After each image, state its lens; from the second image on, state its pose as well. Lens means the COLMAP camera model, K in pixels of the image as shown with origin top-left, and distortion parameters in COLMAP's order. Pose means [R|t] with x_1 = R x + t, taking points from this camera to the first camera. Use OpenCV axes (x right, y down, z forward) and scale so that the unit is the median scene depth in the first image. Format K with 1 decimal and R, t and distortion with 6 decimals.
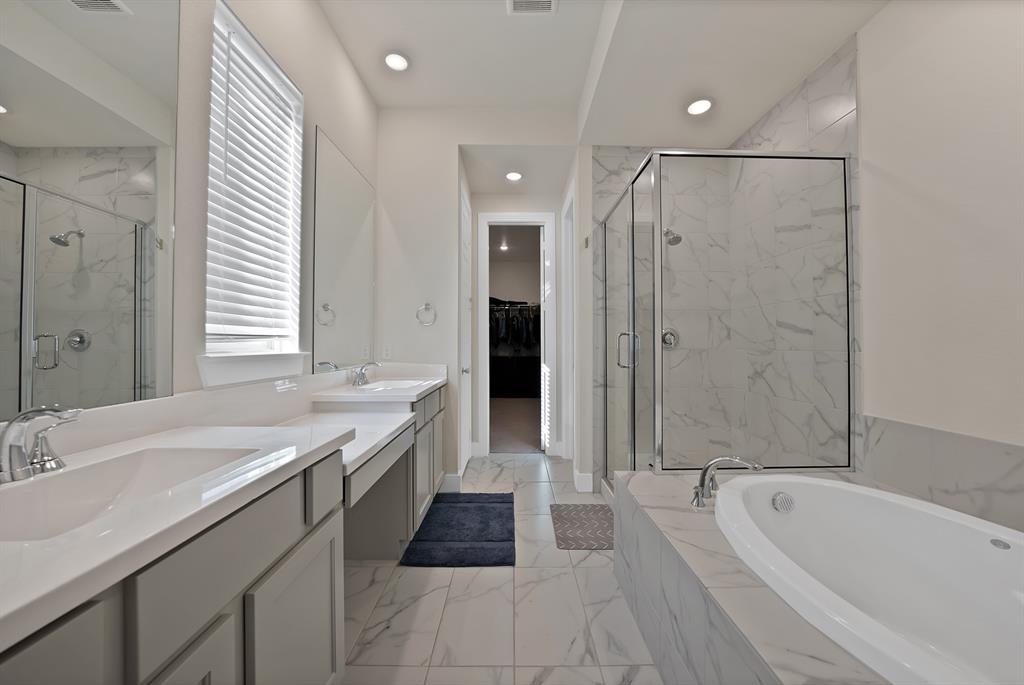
lens RADIAL K [[373.4, 0, 510.9], [0, 373.4, 334.3], [0, 0, 1]] dist [-0.003623, -0.000153]
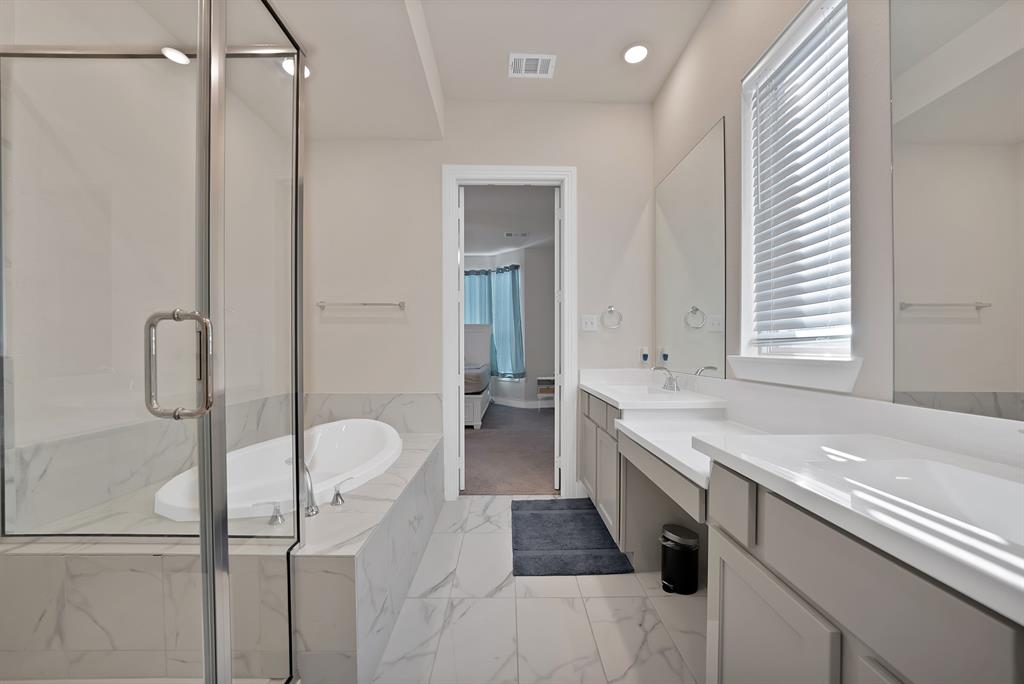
lens RADIAL K [[352.2, 0, 512.0], [0, 352.2, 342.0], [0, 0, 1]] dist [-0.001568, -0.000070]
pose [[-0.999944, -0.000579, -0.010528, 0.030944], [-0.000181, 0.999289, -0.037712, 0.048503], [0.010543, -0.037708, -0.999233, 1.981501]]
